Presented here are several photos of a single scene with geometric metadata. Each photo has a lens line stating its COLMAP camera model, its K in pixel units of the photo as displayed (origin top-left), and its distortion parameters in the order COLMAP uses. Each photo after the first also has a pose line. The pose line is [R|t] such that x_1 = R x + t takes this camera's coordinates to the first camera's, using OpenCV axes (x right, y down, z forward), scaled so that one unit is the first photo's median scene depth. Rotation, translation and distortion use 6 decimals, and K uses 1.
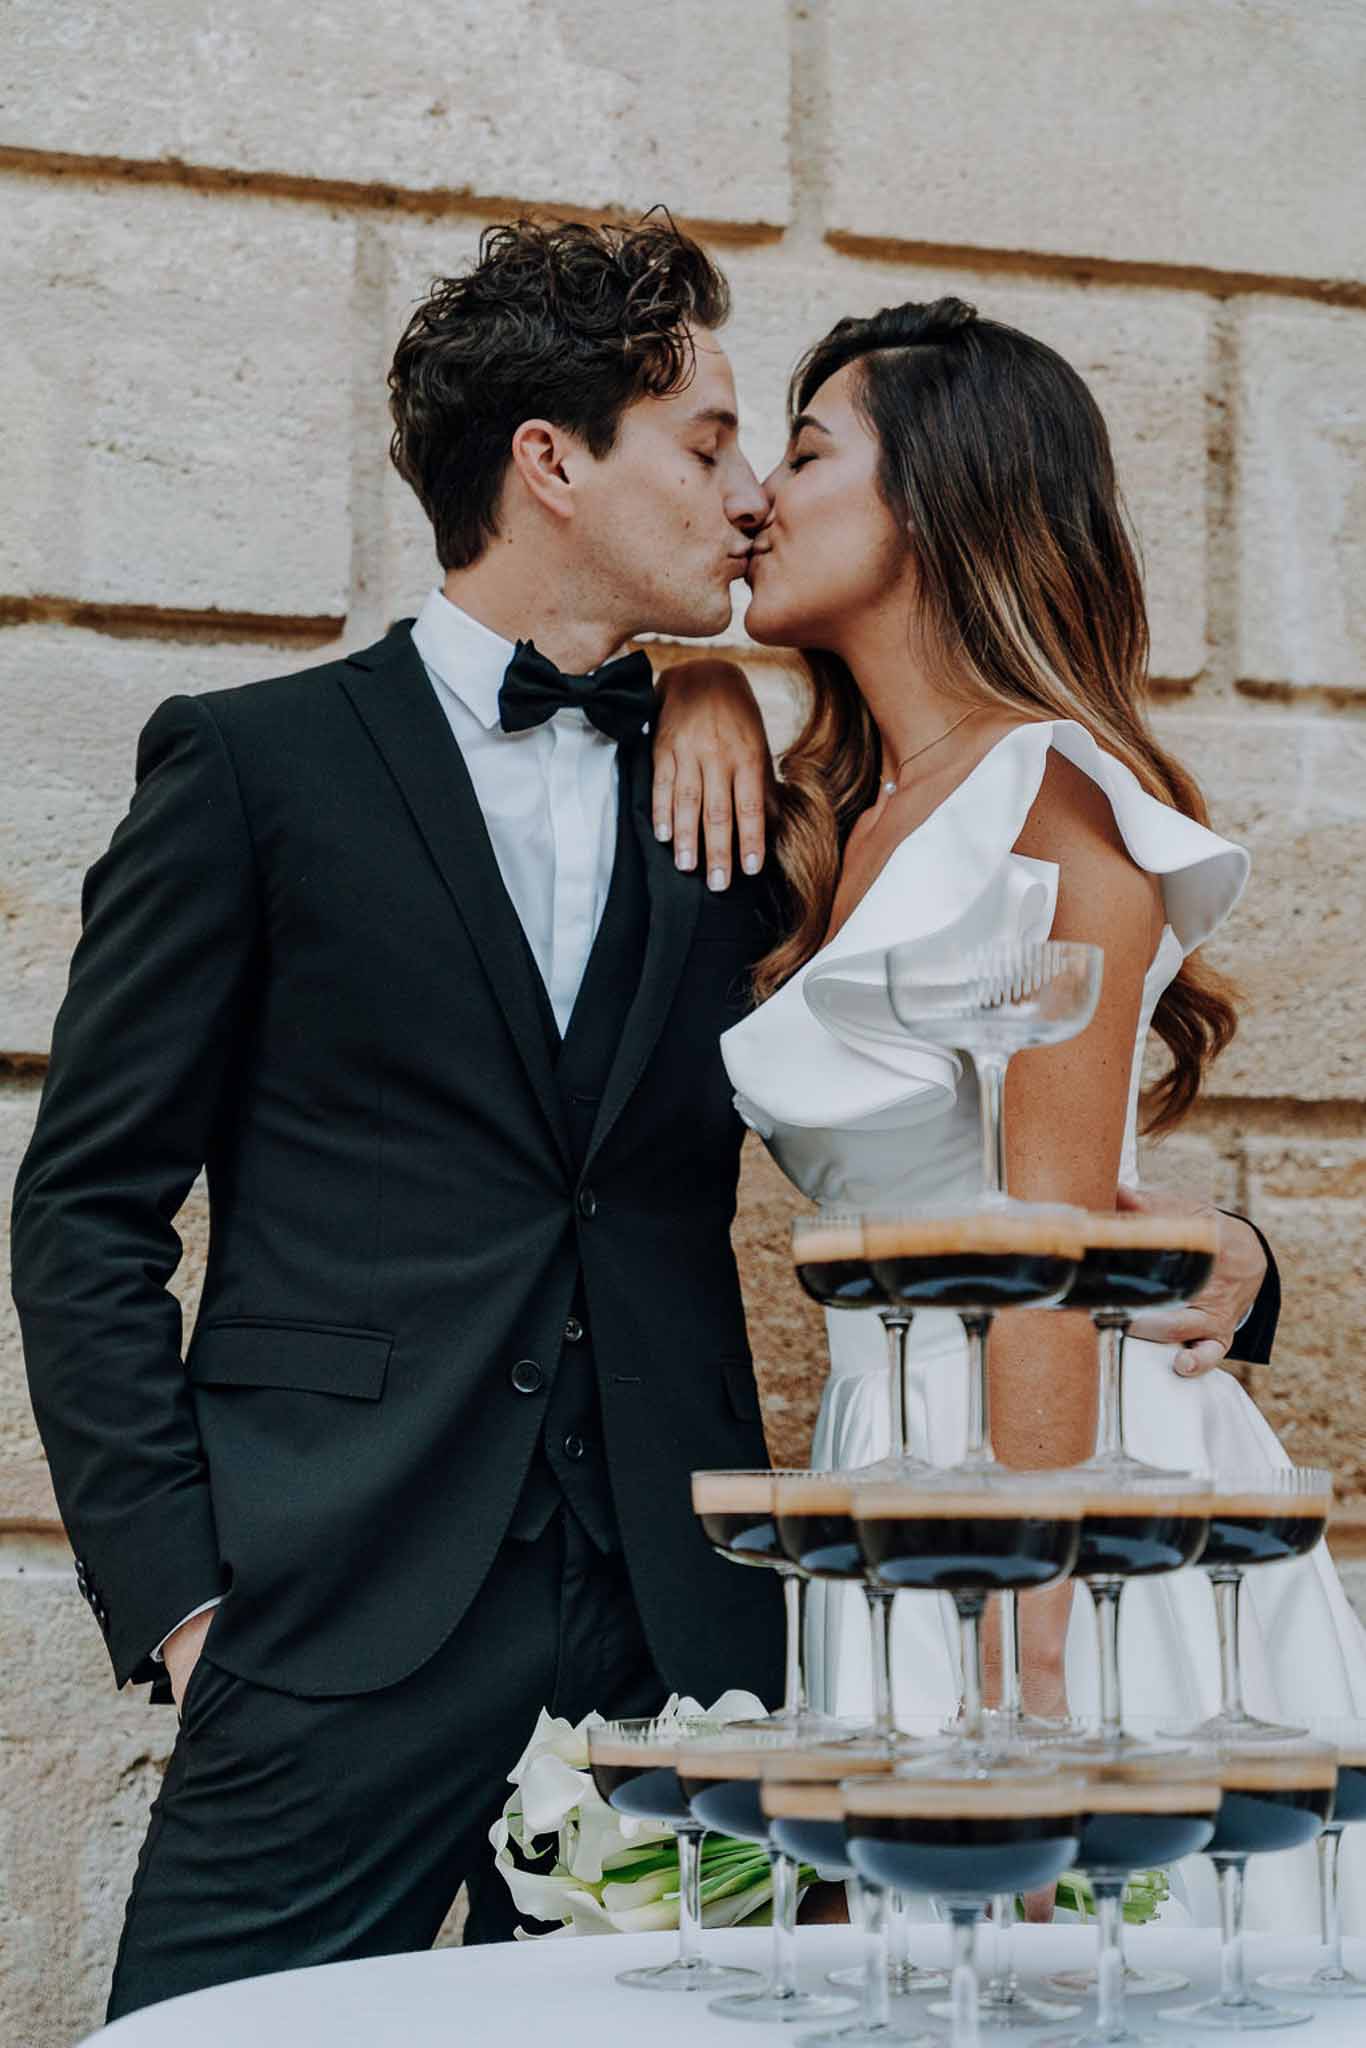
lens RADIAL K [[4079.8, 0, 682.9], [0, 4079.8, 1003.3], [0, 0, 1]] dist [0.134148, 0.000000]
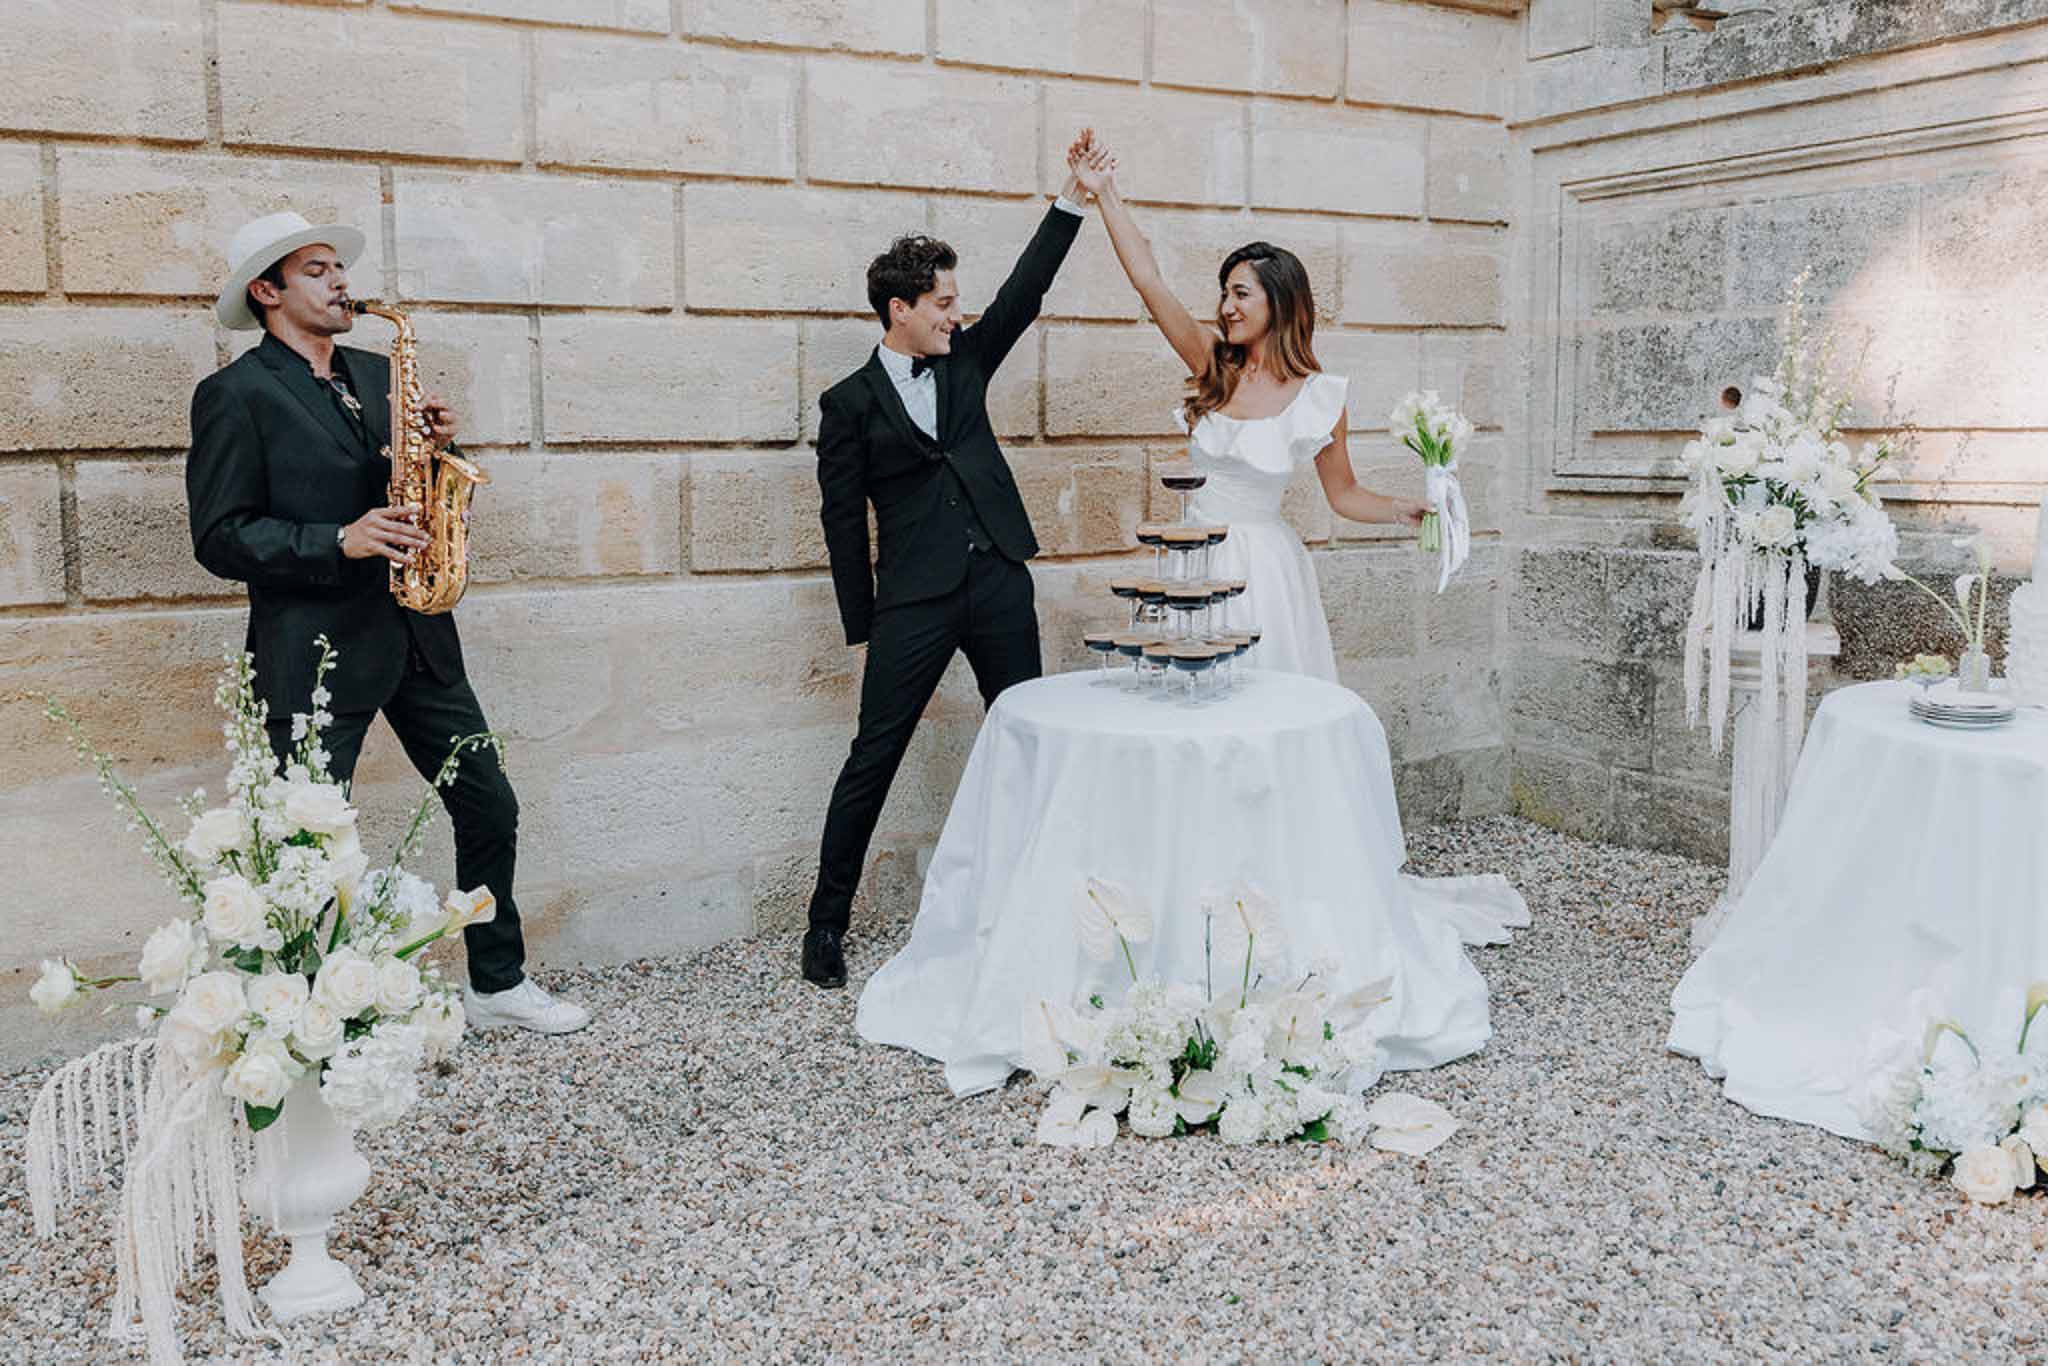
lens RADIAL K [[1801.8, 0, 1058.8], [0, 1801.8, 621.9], [0, 0, 1]] dist [0.000800, 0.042810]
pose [[0.973140, -0.033127, 0.227819, -0.322552], [-0.021429, 0.972261, 0.232914, -0.192163], [-0.229216, -0.231540, 0.945436, -0.566195]]
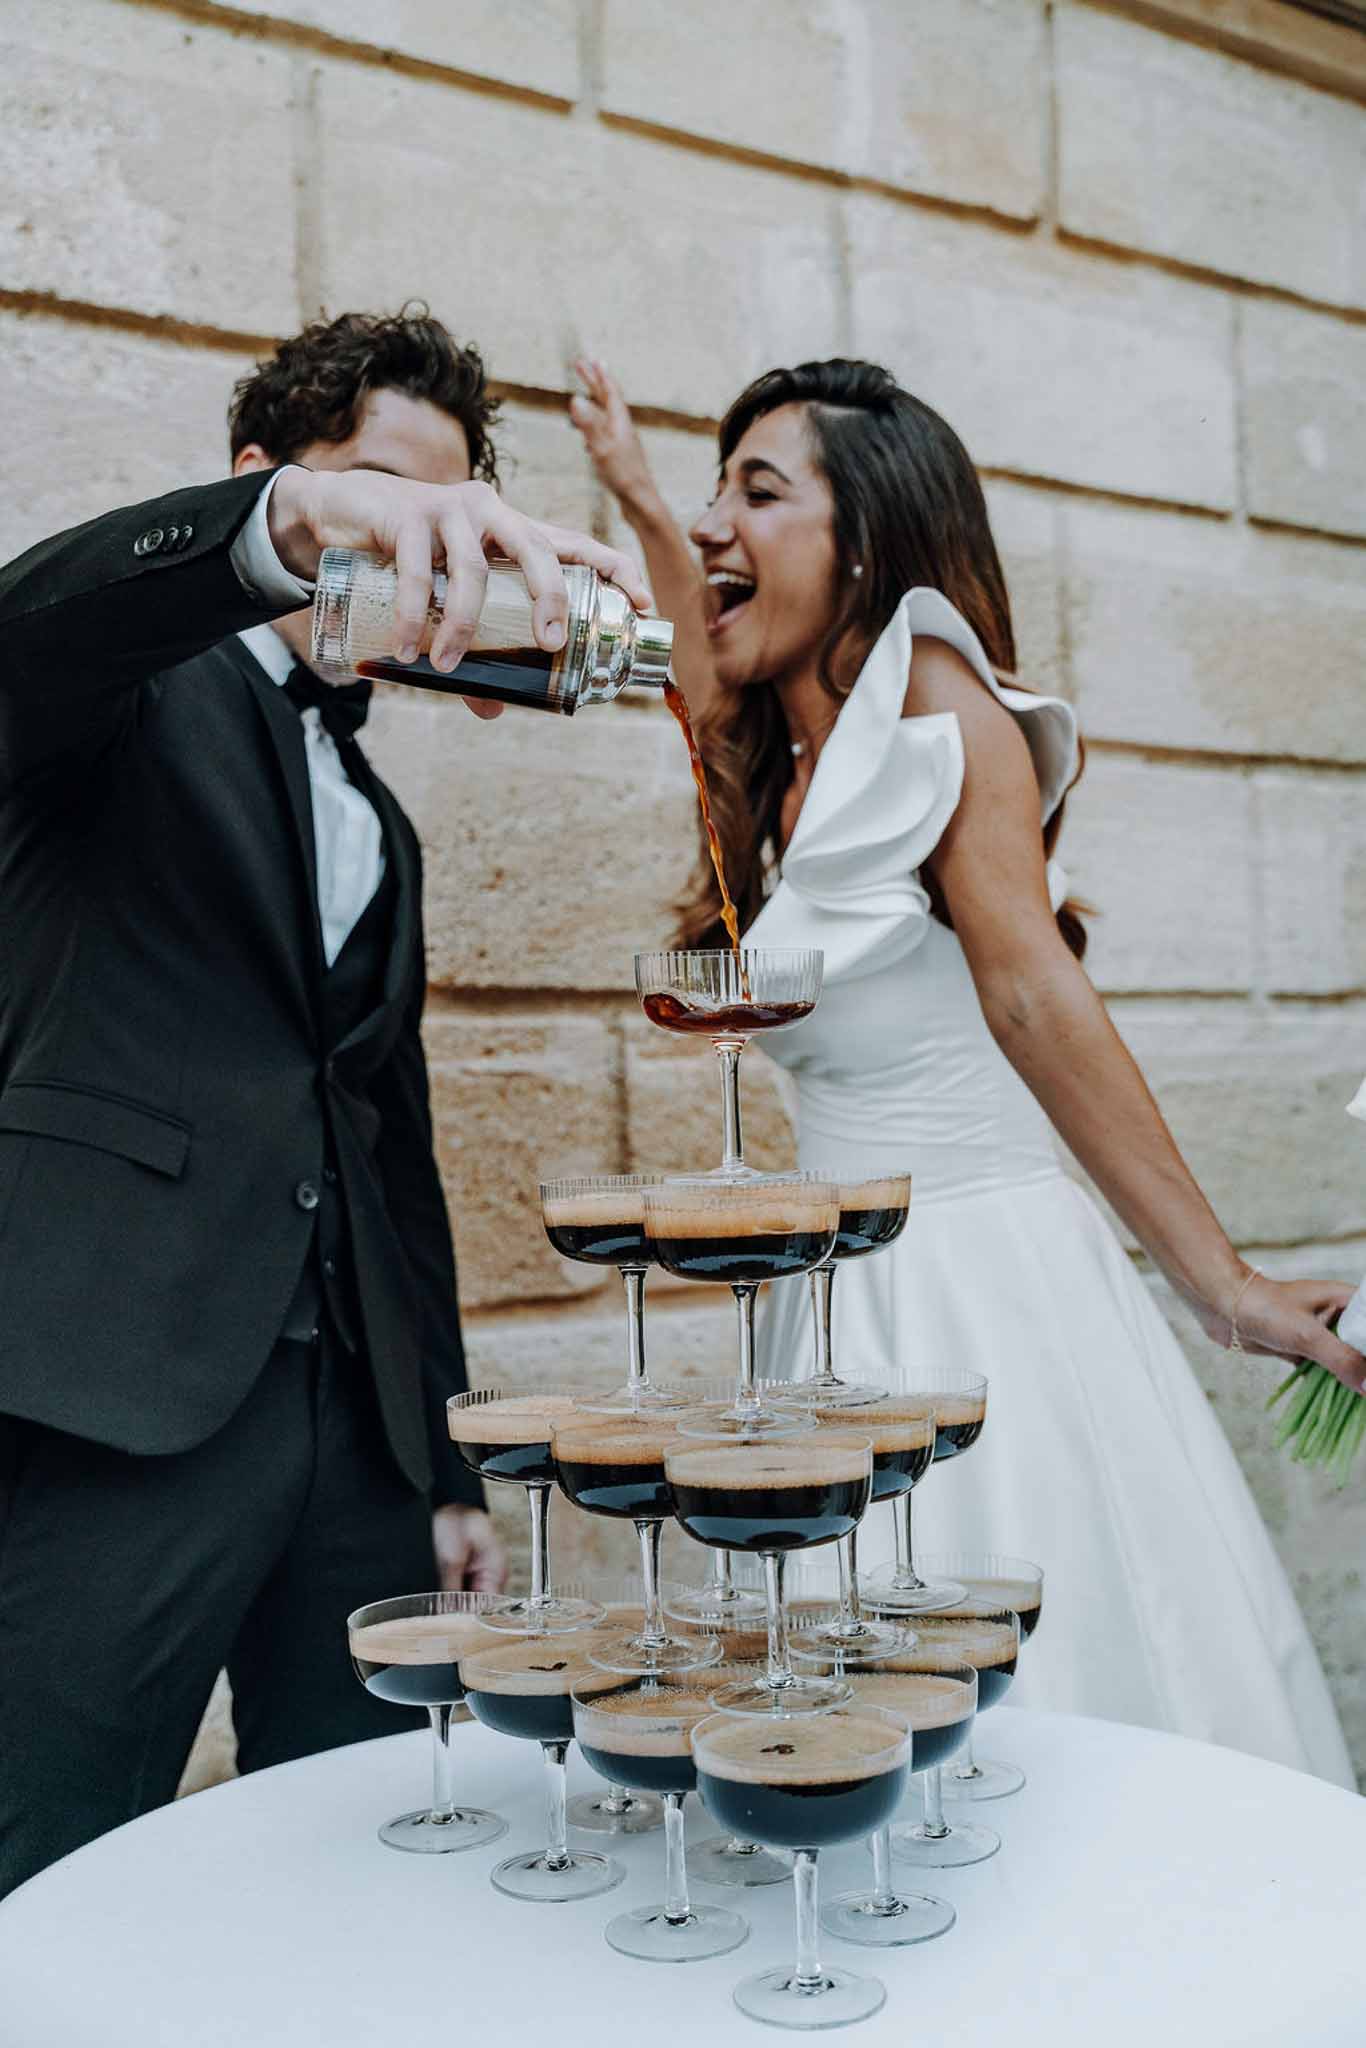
lens RADIAL K [[2312.2, 0, 708.1], [0, 2312.2, 988.6], [0, 0, 1]] dist [0.032588, 0.000000]
pose [[0.953919, -0.015092, 0.299685, -0.075487], [-0.003100, 0.998185, 0.060136, -0.025842], [-0.300049, -0.058294, 0.952141, 0.231435]]
